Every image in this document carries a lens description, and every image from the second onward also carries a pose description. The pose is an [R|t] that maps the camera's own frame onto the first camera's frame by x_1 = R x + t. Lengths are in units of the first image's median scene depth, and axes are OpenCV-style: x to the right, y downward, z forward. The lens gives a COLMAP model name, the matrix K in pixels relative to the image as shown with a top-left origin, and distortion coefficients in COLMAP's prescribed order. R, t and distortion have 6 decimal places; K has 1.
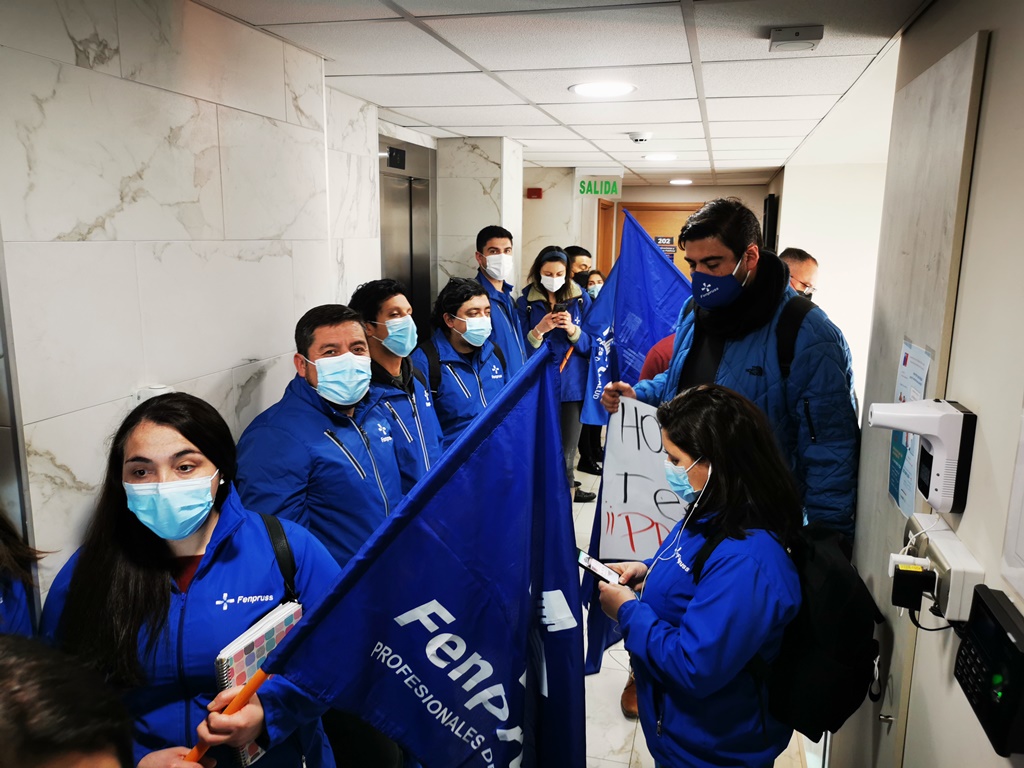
lens RADIAL K [[796.4, 0, 513.3], [0, 796.4, 391.0], [0, 0, 1]] dist [0.034918, -0.013166]
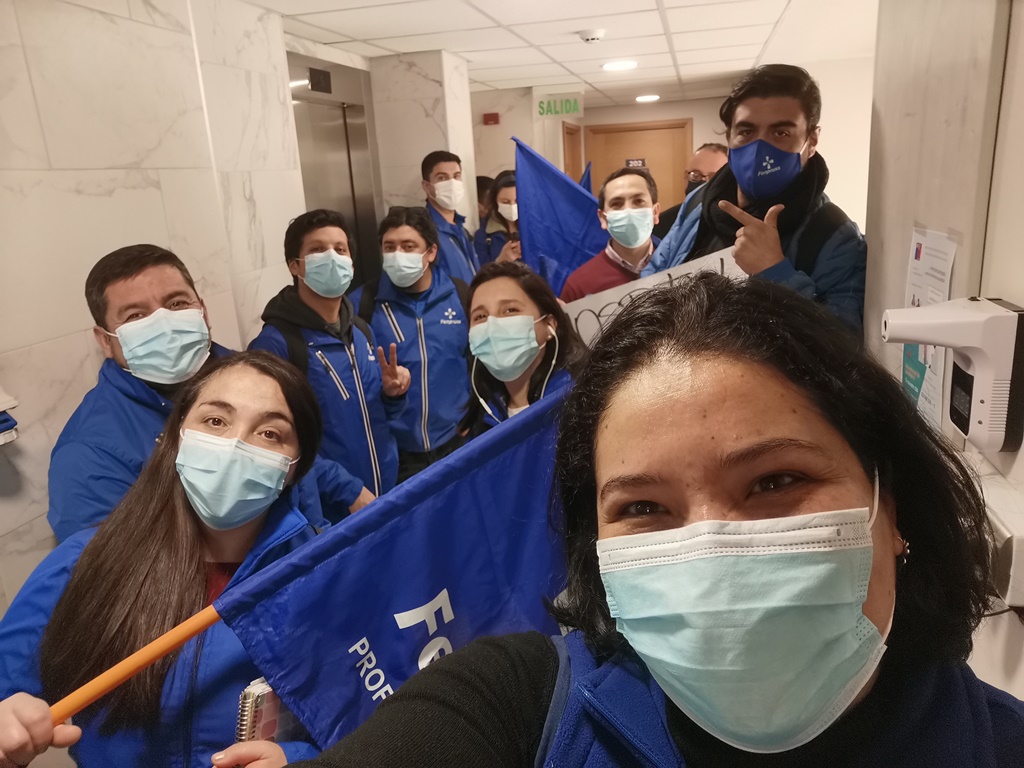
lens RADIAL K [[781.1, 0, 508.0], [0, 781.1, 390.3], [0, 0, 1]] dist [-0.008977, 0.009468]
pose [[0.996984, -0.077604, -0.001100, 0.064512], [0.077471, 0.994228, 0.074224, 0.005738], [-0.004667, -0.074085, 0.997241, 0.184772]]
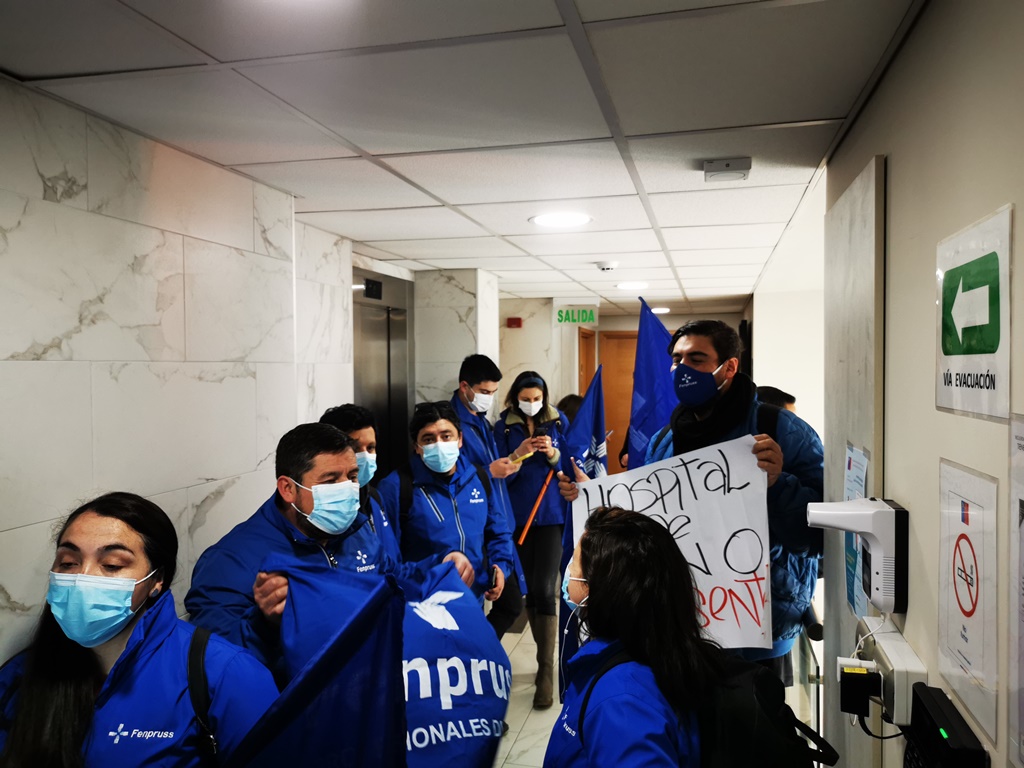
lens RADIAL K [[799.2, 0, 512.3], [0, 799.2, 391.1], [0, 0, 1]] dist [0.027948, -0.017225]
pose [[0.999821, -0.017854, 0.006323, 0.044912], [0.018646, 0.986460, -0.162940, 0.021543], [-0.003329, 0.163029, 0.986616, -0.010248]]
